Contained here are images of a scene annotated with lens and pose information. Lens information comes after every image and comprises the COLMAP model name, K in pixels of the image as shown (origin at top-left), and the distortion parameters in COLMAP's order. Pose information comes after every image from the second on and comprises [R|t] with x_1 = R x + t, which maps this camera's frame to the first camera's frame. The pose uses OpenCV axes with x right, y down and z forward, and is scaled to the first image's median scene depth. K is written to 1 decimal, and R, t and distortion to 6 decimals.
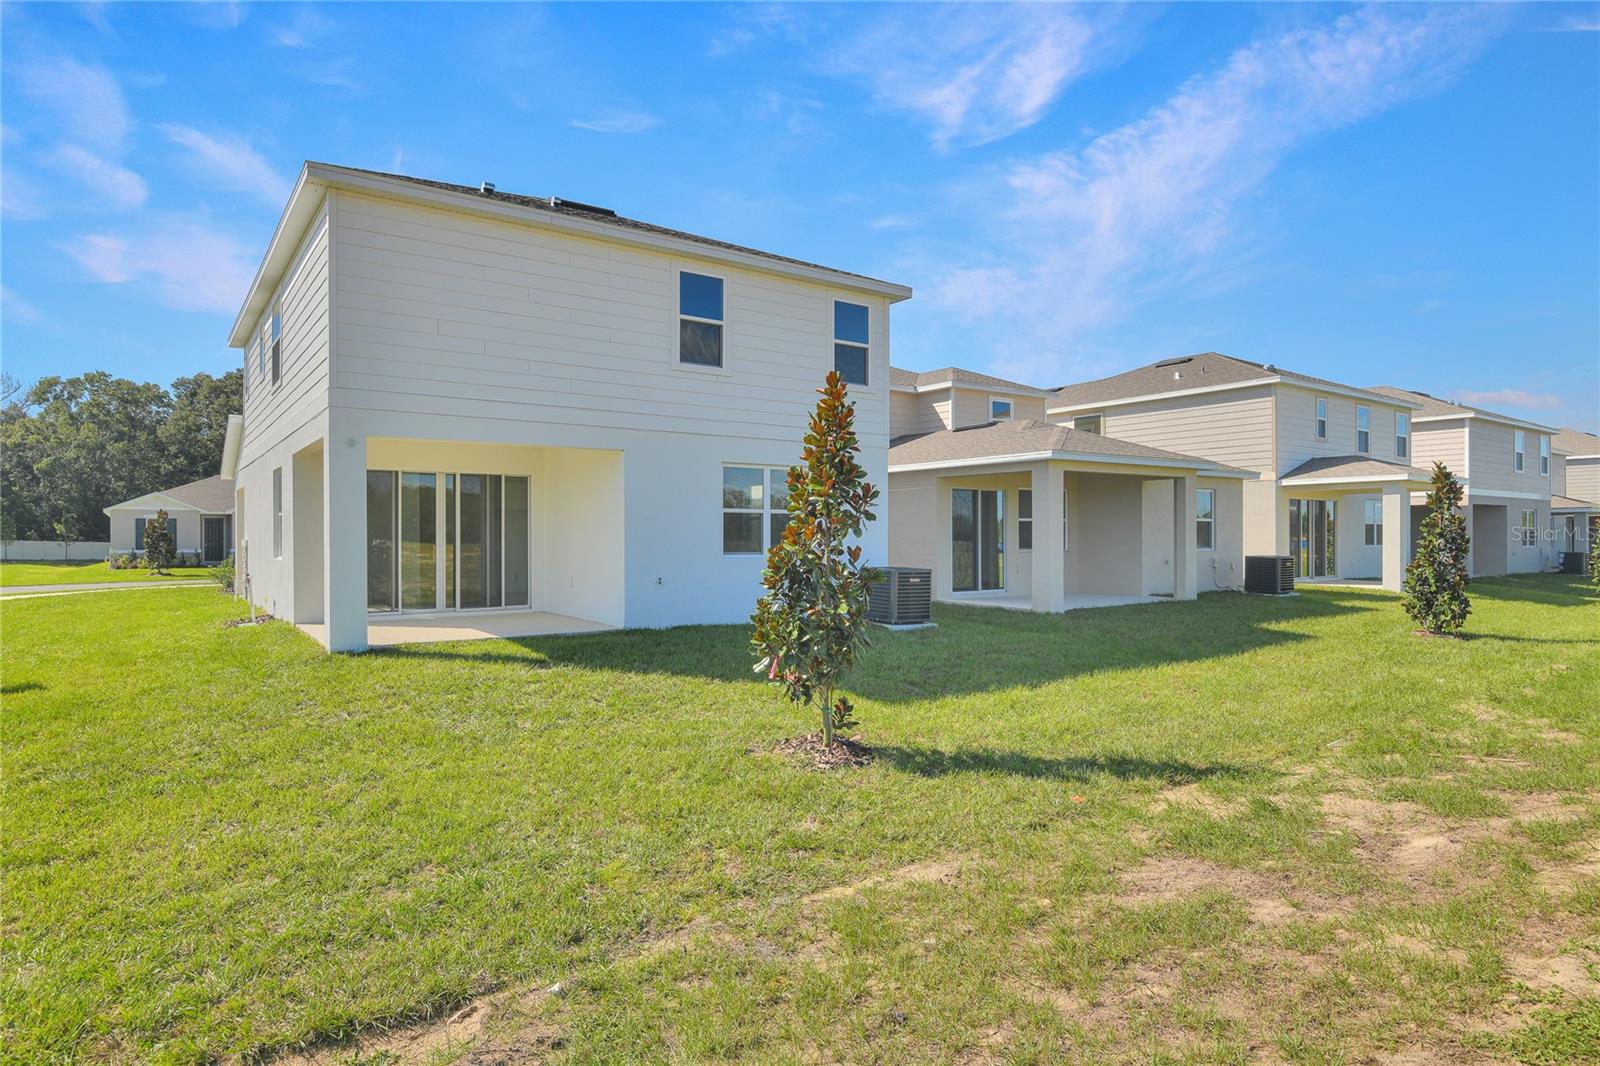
lens RADIAL K [[913.0, 0, 798.5], [0, 913.0, 534.7], [0, 0, 1]] dist [0.000753, 0.000276]
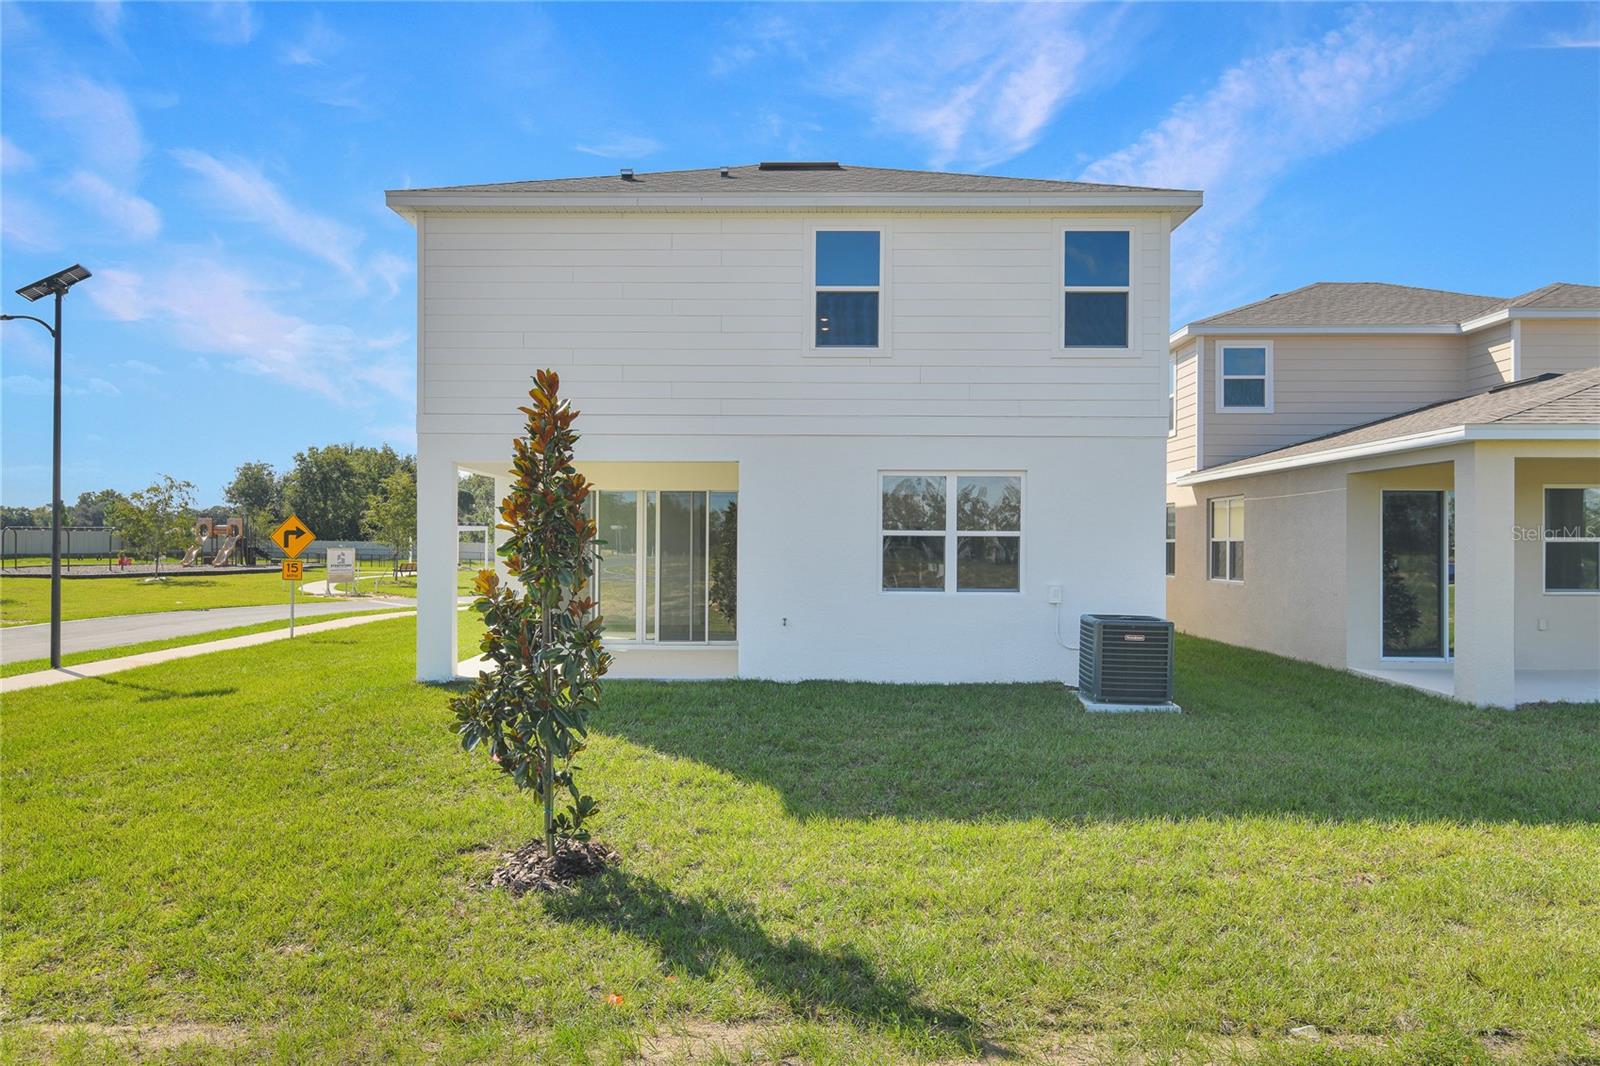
lens RADIAL K [[1129.3, 0, 801.5], [0, 1129.3, 538.5], [0, 0, 1]] dist [0.006143, 0.002286]
pose [[0.807011, 0.003457, -0.590527, 0.405002], [-0.005288, 0.999985, -0.001372, -0.019707], [0.590513, 0.004230, 0.807017, 0.189900]]
